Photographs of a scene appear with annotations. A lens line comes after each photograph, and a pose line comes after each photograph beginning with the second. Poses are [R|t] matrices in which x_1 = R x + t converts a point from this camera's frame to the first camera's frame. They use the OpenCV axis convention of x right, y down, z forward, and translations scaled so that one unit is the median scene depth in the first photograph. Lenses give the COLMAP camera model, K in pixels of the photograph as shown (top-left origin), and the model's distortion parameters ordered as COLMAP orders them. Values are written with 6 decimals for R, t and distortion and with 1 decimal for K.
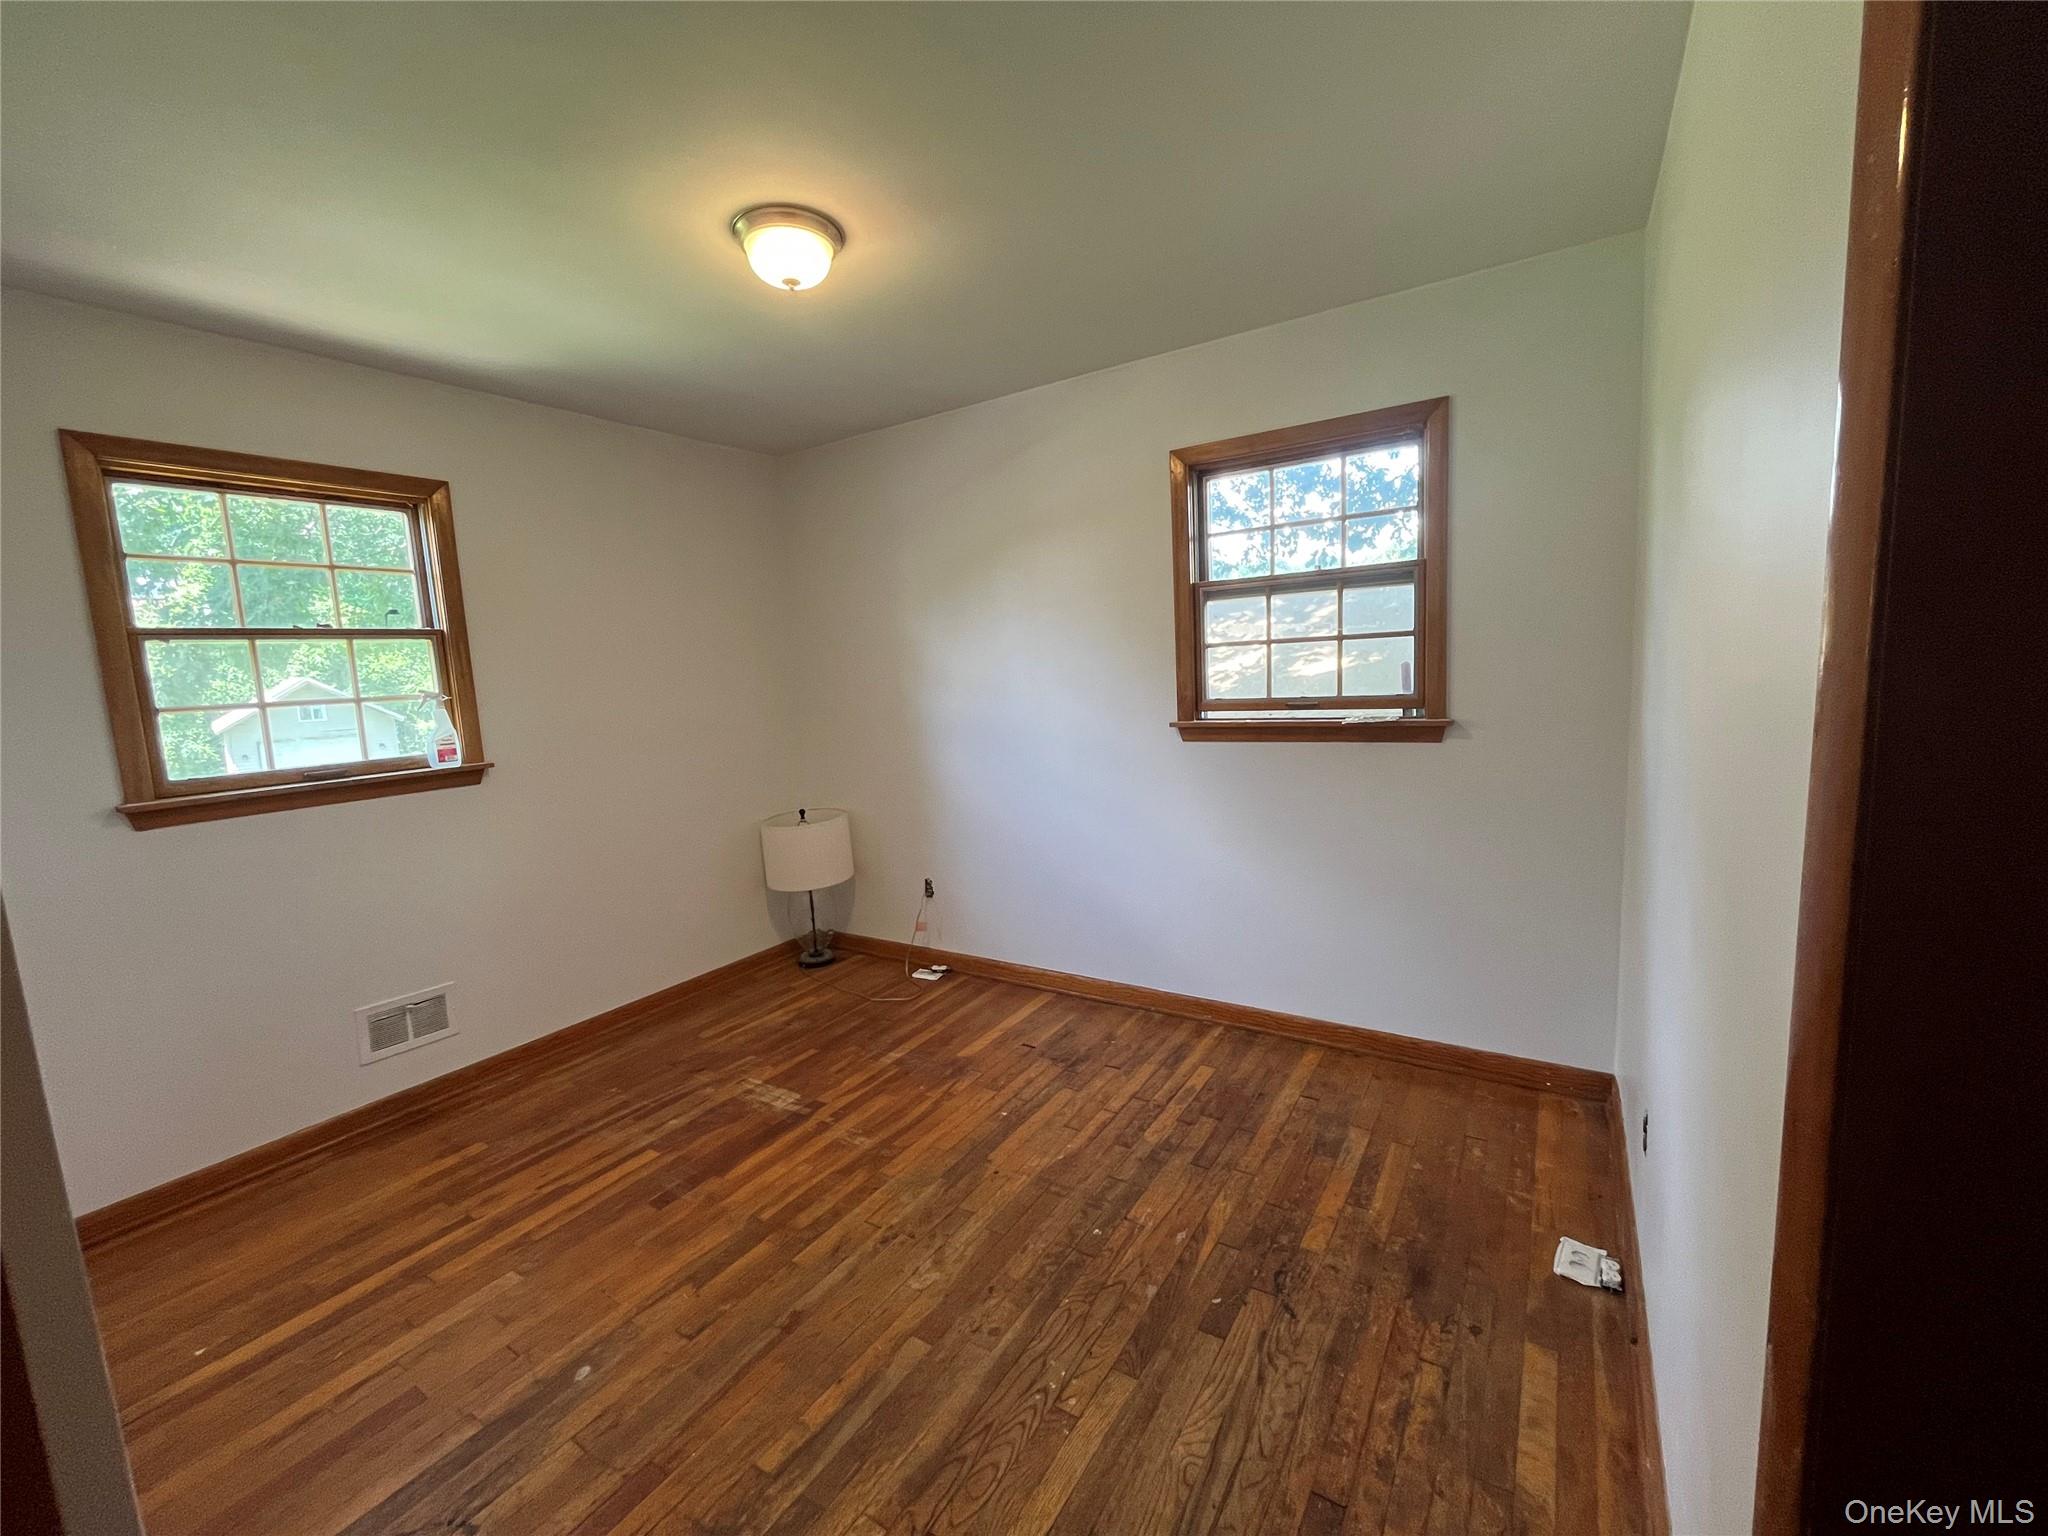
lens RADIAL K [[829.3, 0, 1021.5], [0, 829.3, 767.8], [0, 0, 1]] dist [-0.000595, -0.000261]
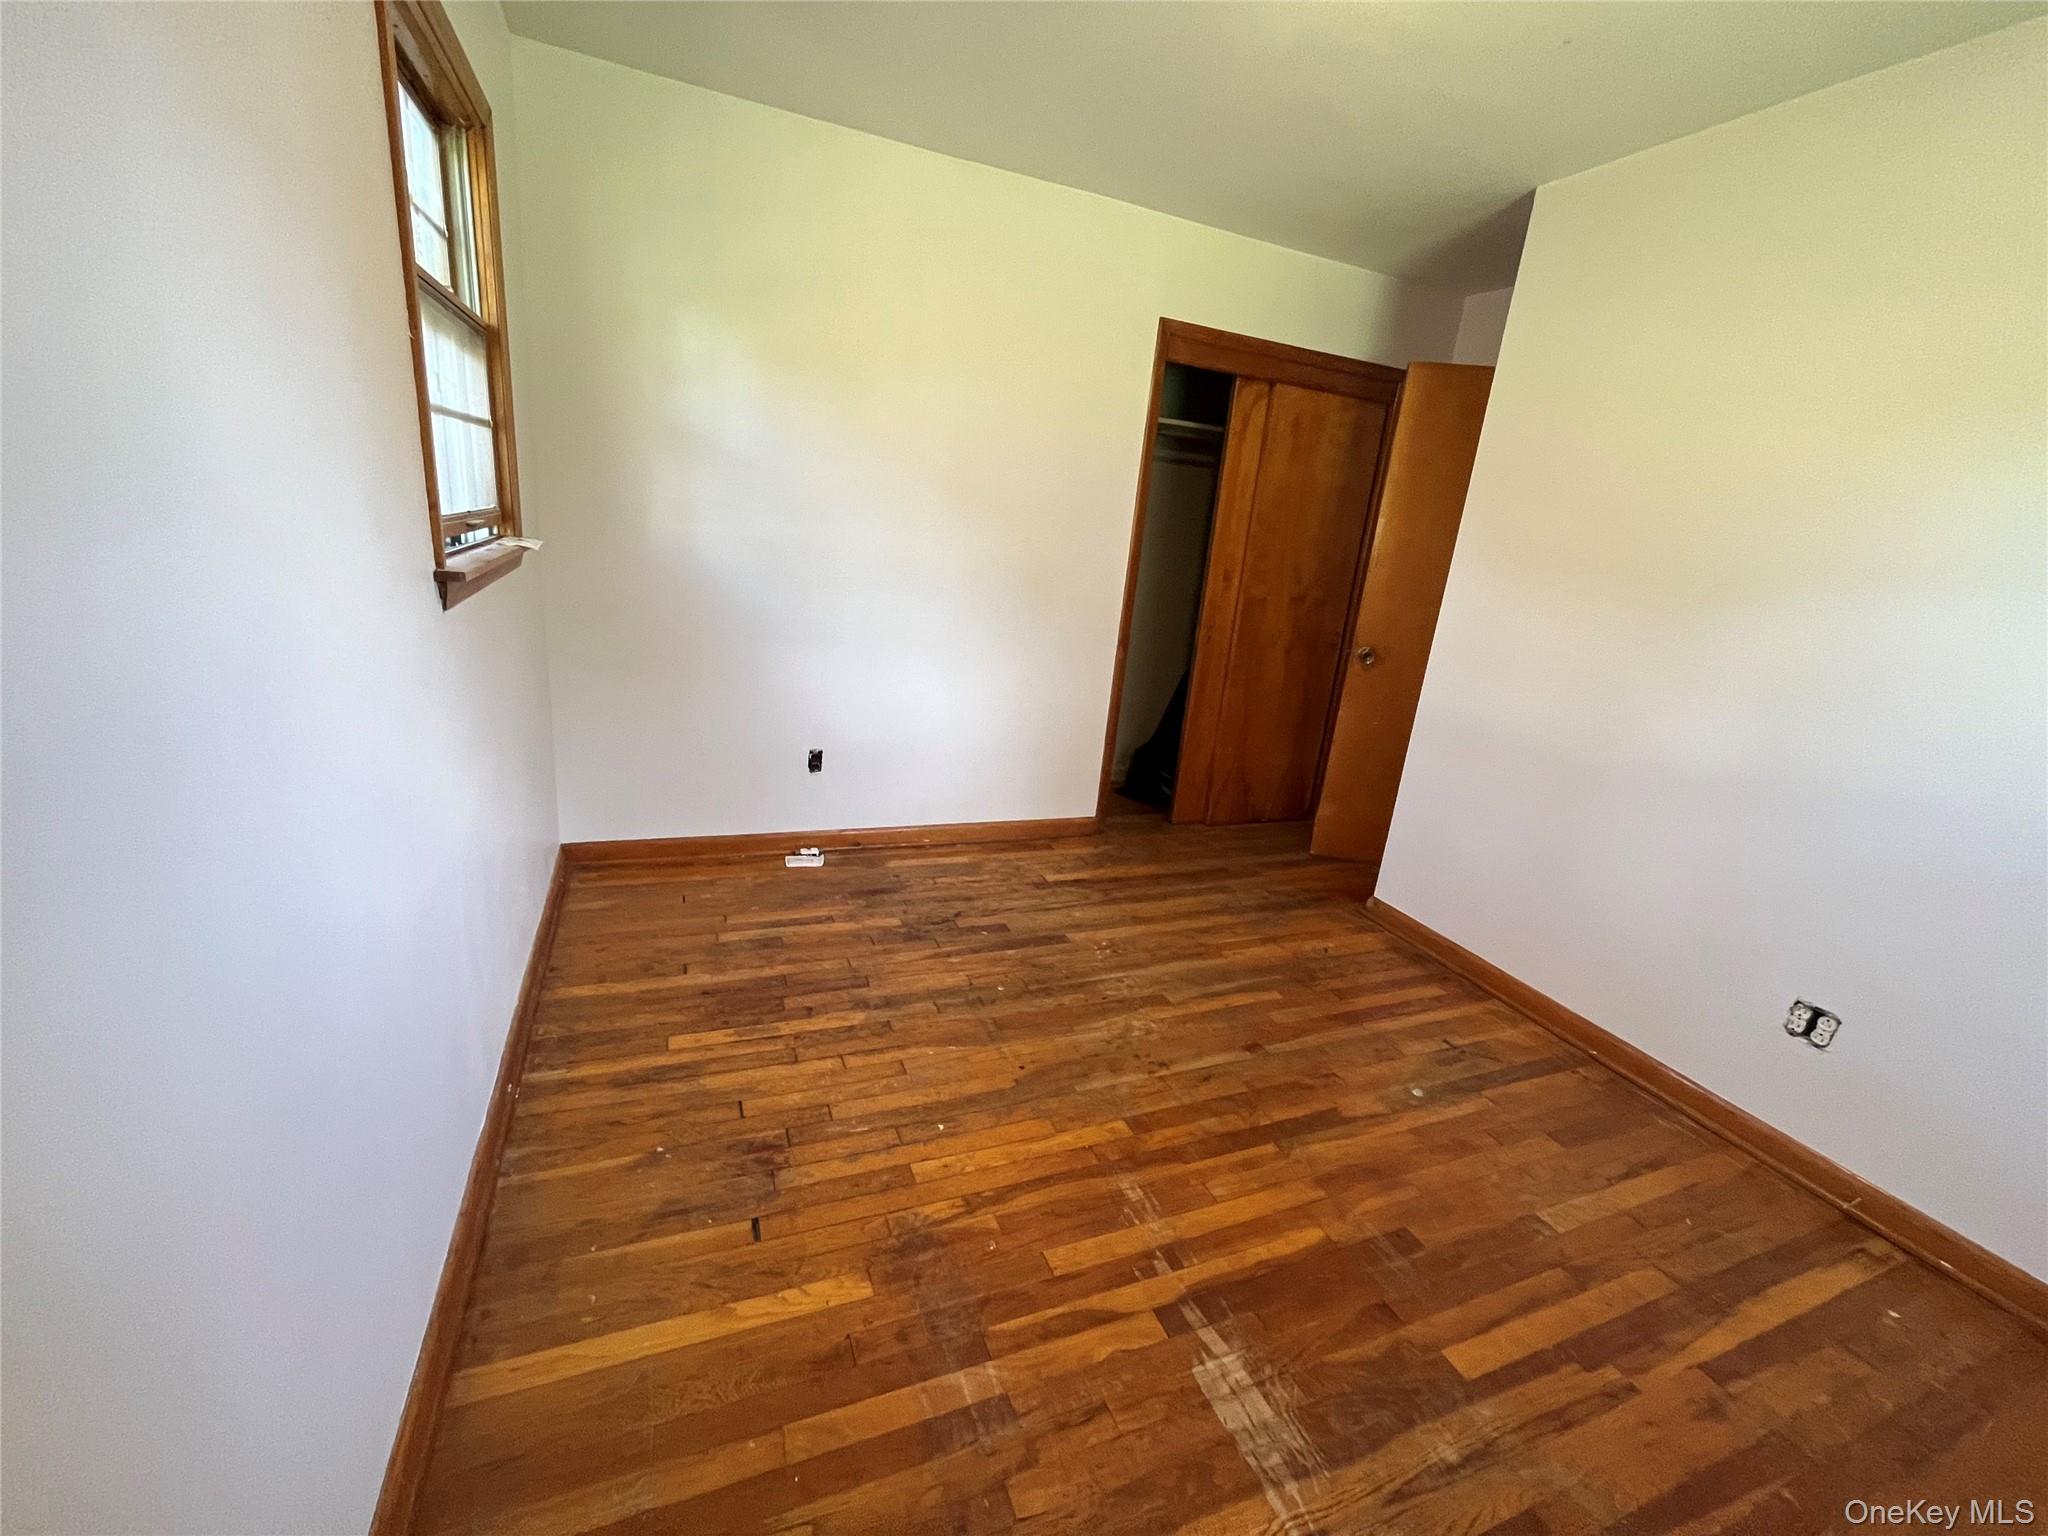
lens RADIAL K [[829.3, 0, 1021.5], [0, 829.3, 767.8], [0, 0, 1]] dist [-0.000595, -0.000261]
pose [[-0.821906, -0.188955, 0.537370, -0.452908], [0.020103, 0.933168, 0.358877, -0.145569], [-0.569269, 0.305766, -0.763178, 1.576780]]
